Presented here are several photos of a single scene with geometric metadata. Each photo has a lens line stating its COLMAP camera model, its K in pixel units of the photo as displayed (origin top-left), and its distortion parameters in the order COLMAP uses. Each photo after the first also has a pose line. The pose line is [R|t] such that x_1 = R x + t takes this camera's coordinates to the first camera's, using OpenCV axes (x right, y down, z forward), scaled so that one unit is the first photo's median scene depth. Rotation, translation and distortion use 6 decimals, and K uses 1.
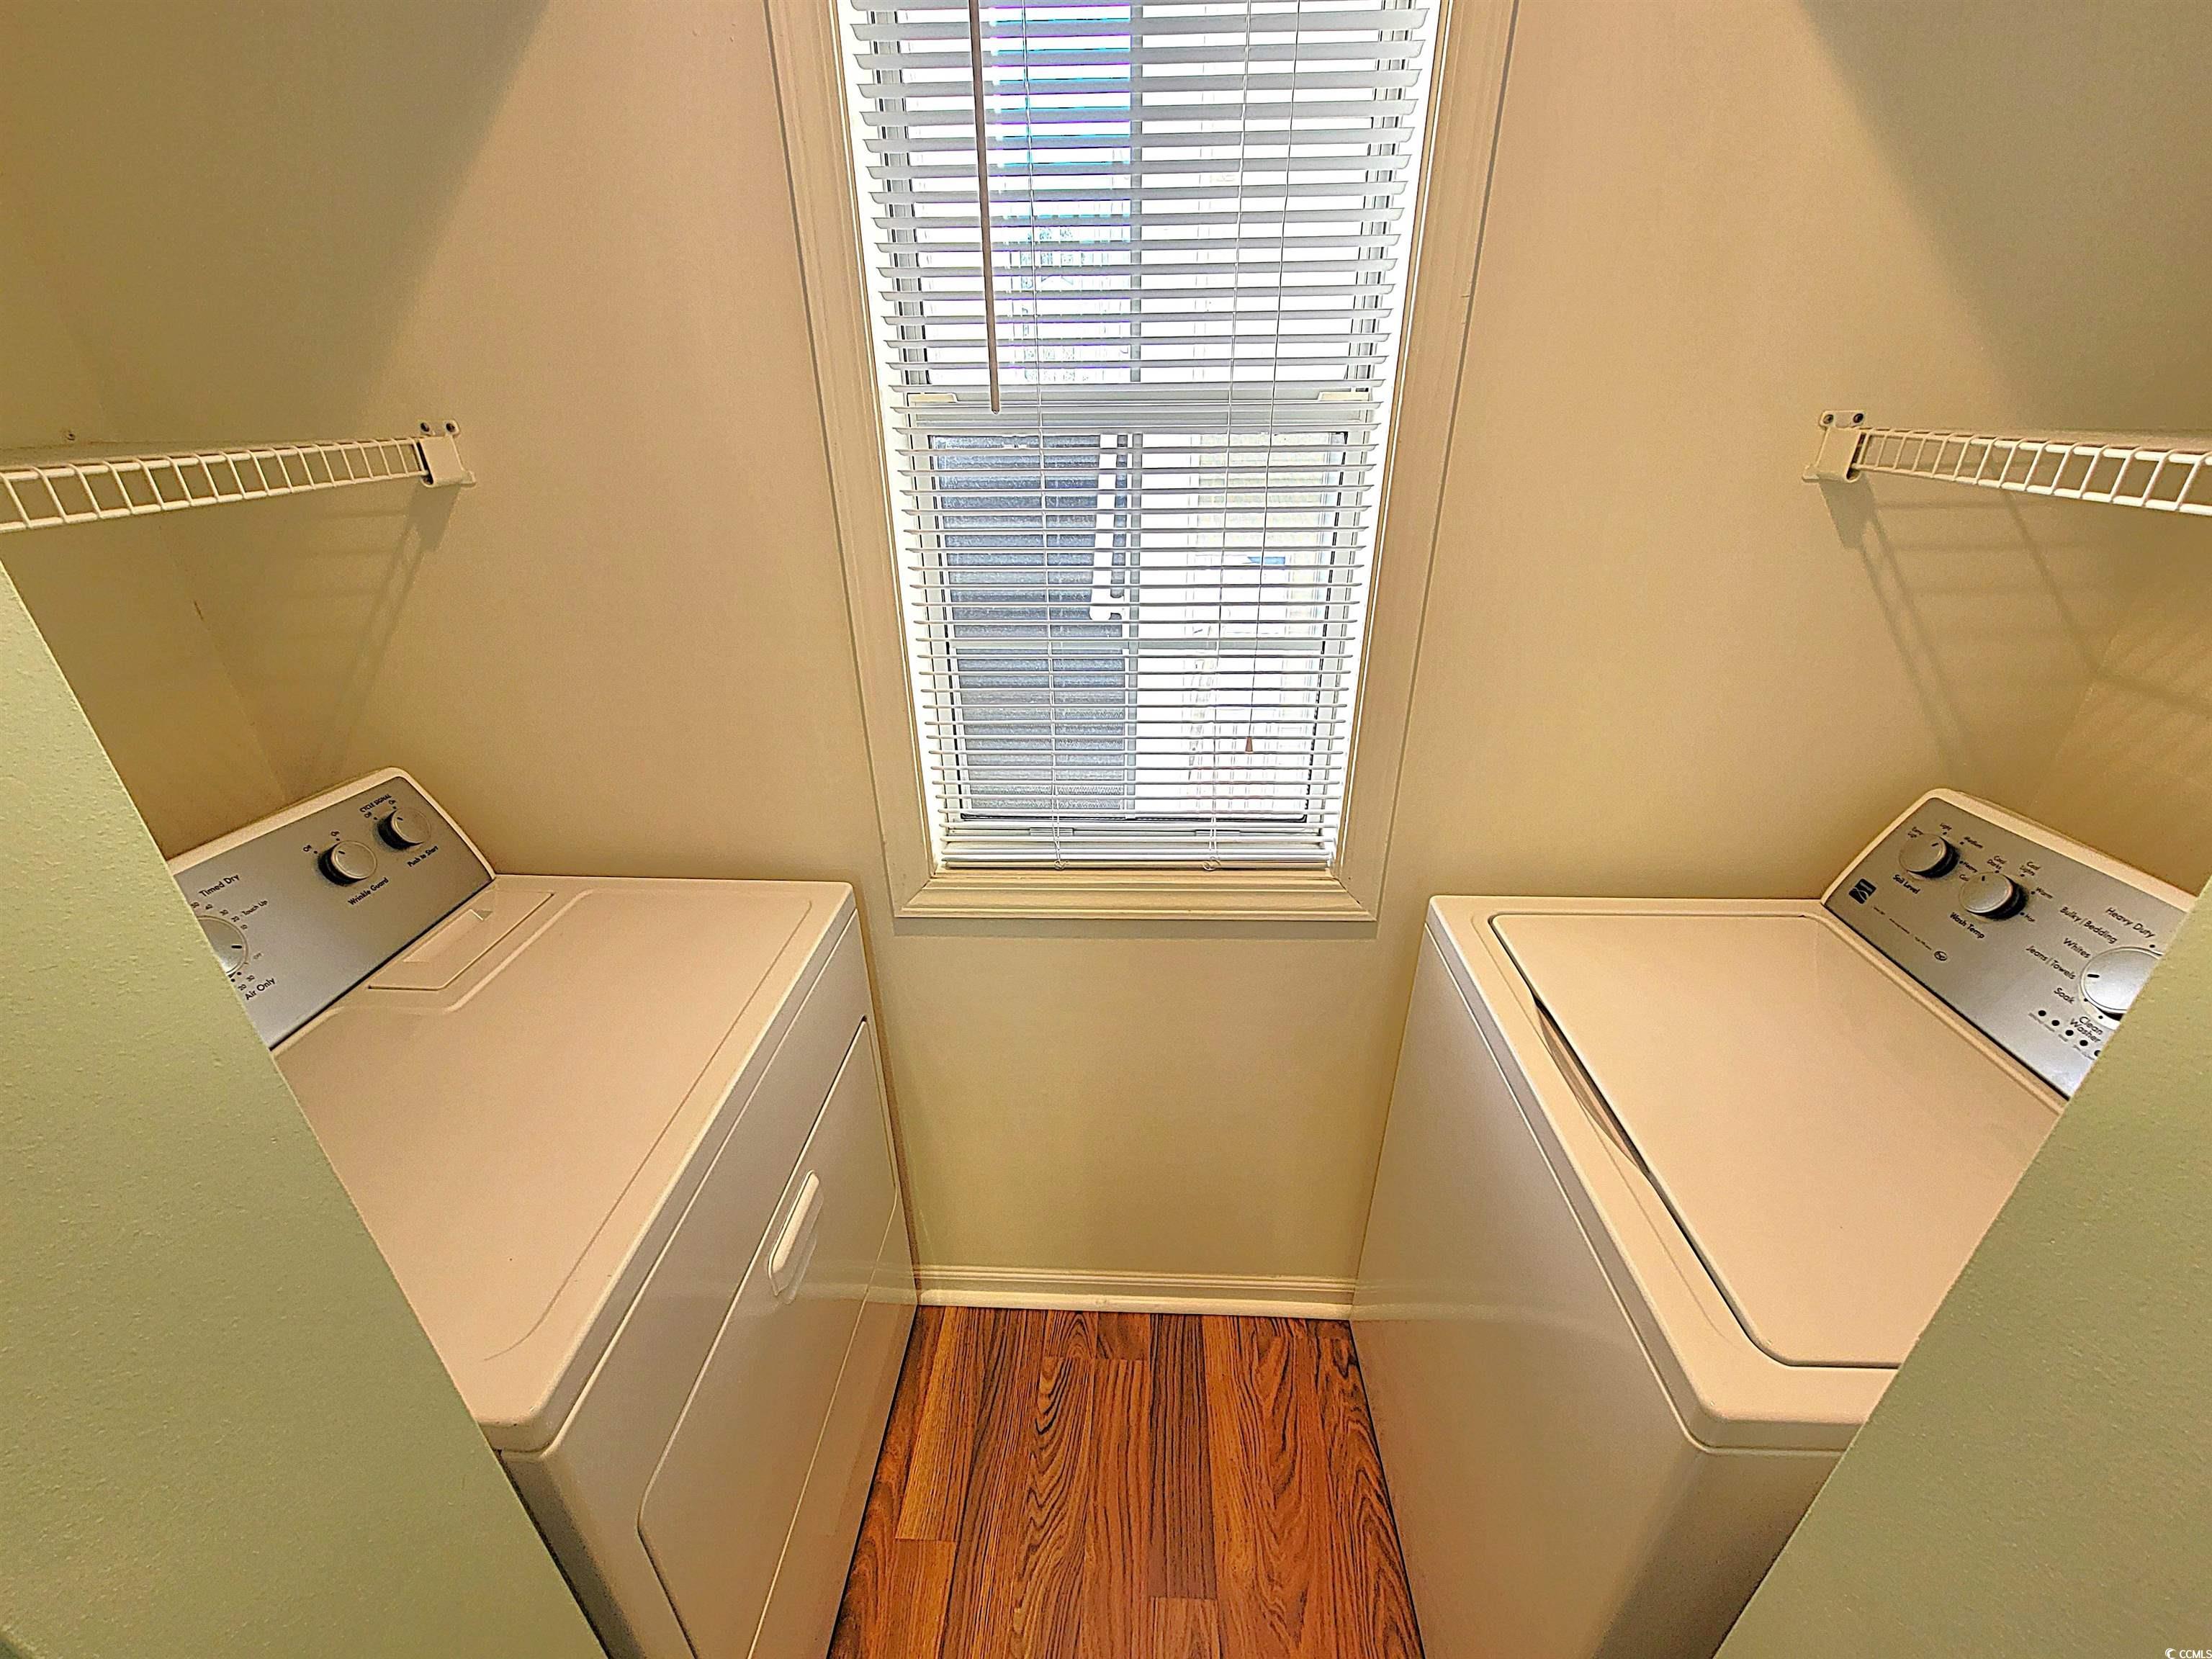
lens RADIAL K [[899.4, 0, 1106.4], [0, 899.4, 841.5], [0, 0, 1]] dist [-0.010151, 0.003620]
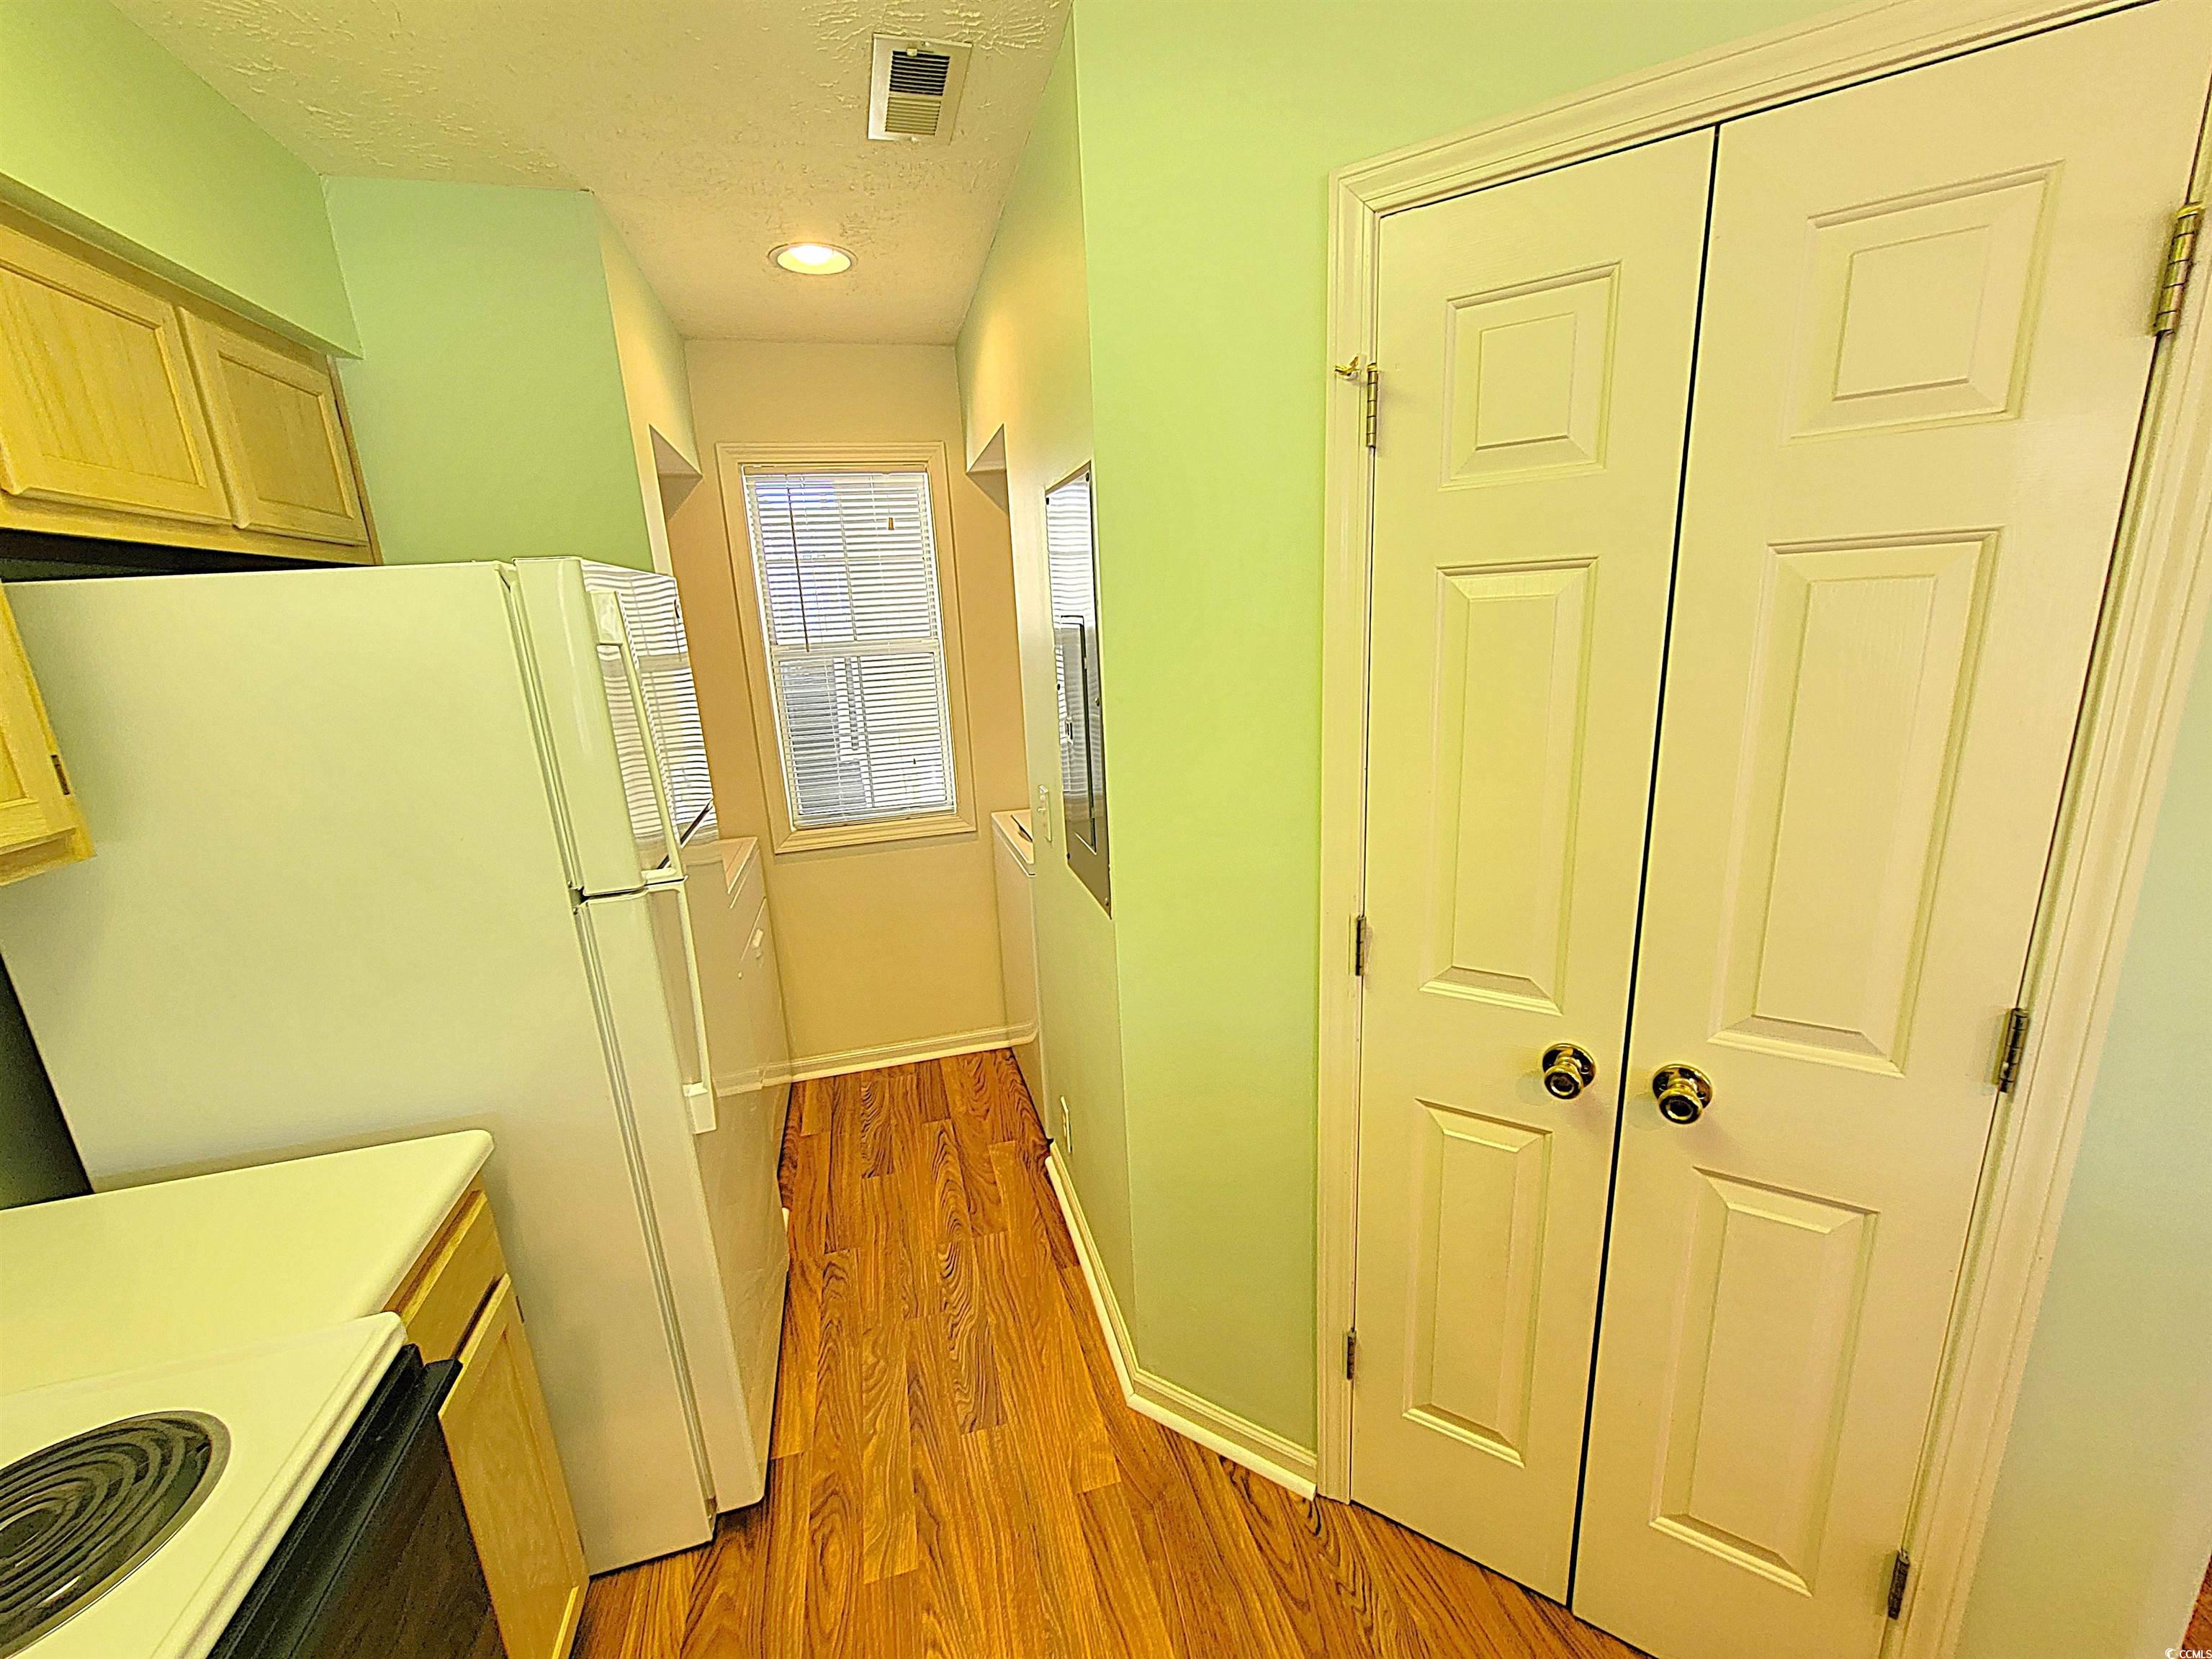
lens RADIAL K [[899.4, 0, 1106.4], [0, 899.4, 841.5], [0, 0, 1]] dist [-0.010151, 0.003620]
pose [[0.952708, -0.109306, 0.283547, -0.066341], [0.171453, 0.963721, -0.204564, 0.627448], [-0.250900, 0.243505, 0.936886, -1.305393]]
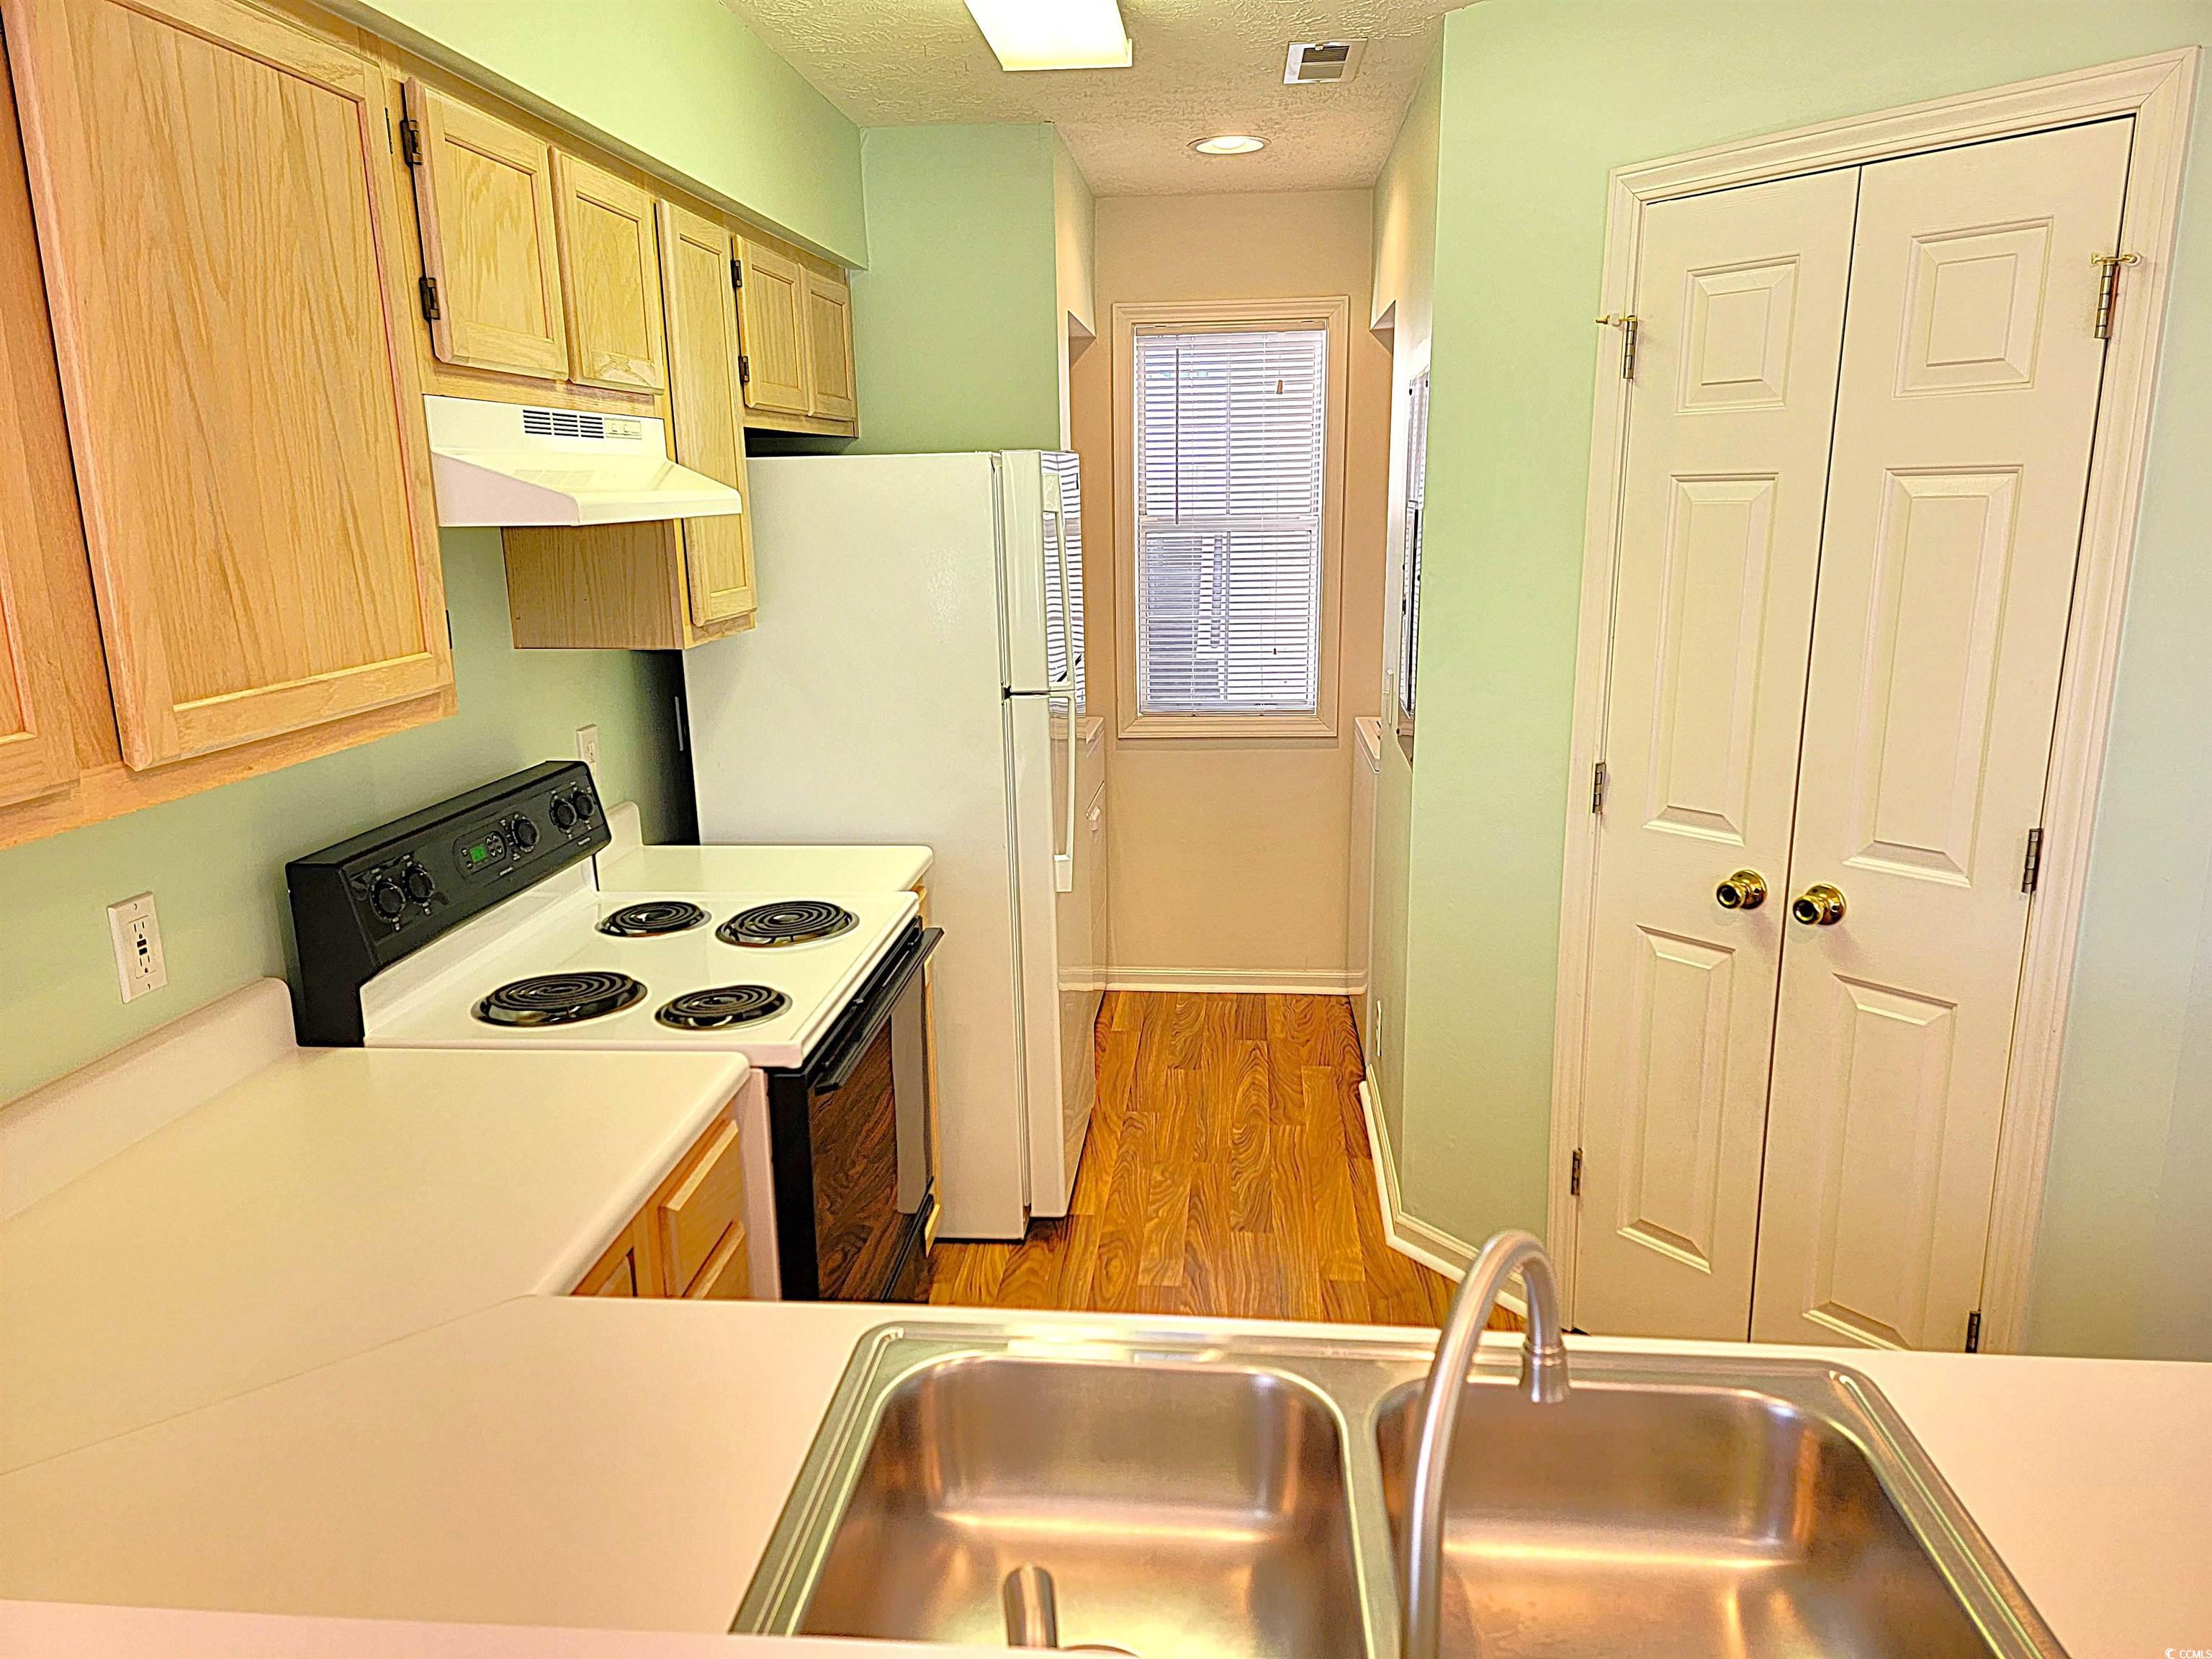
lens RADIAL K [[1526.0, 0, 1106.9], [0, 1526.0, 841.2], [0, 0, 1]] dist [0.111130, -0.111985]
pose [[0.998960, 0.007191, -0.045019, -0.084855], [-0.017854, 0.970312, -0.241196, 1.137208], [0.041948, 0.241749, 0.969432, -2.364236]]
